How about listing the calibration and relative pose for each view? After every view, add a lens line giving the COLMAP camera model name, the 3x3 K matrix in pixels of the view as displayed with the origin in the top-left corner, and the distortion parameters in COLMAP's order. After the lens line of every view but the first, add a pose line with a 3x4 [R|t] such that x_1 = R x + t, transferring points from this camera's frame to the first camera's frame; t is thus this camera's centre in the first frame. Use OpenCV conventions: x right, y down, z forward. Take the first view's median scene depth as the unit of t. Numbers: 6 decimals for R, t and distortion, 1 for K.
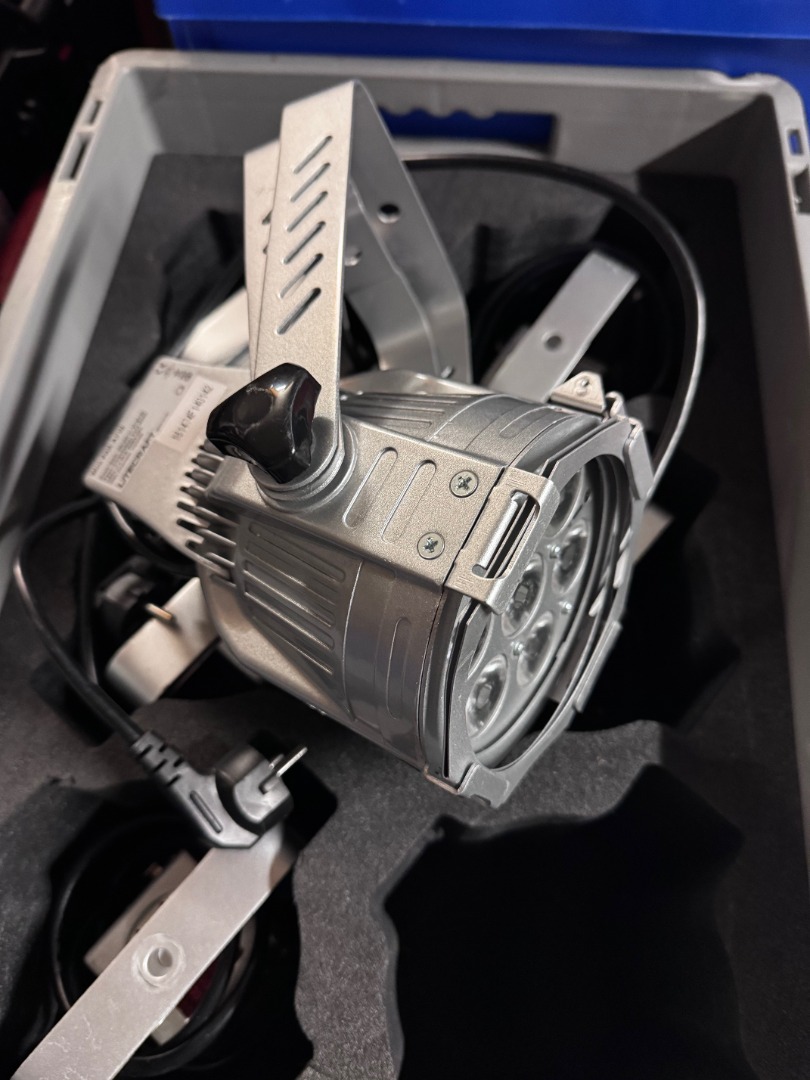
lens RADIAL K [[773.5, 0, 403.0], [0, 773.5, 537.9], [0, 0, 1]] dist [-0.018145, -0.017881]
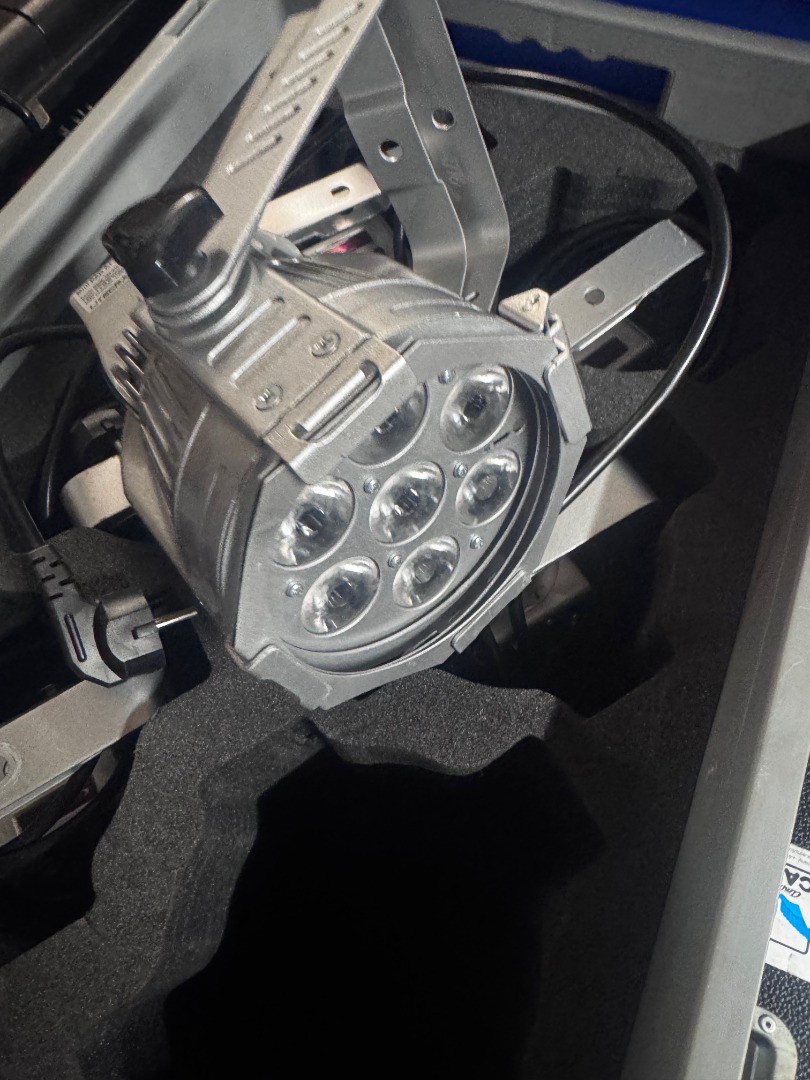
lens RADIAL K [[741.5, 0, 395.4], [0, 741.5, 477.6], [0, 0, 1]] dist [-0.012081, 0.008199]
pose [[0.951948, 0.266473, -0.150953, 0.213350], [-0.269477, 0.963007, 0.000573, 0.038039], [0.145521, 0.040133, 0.988541, 0.086798]]
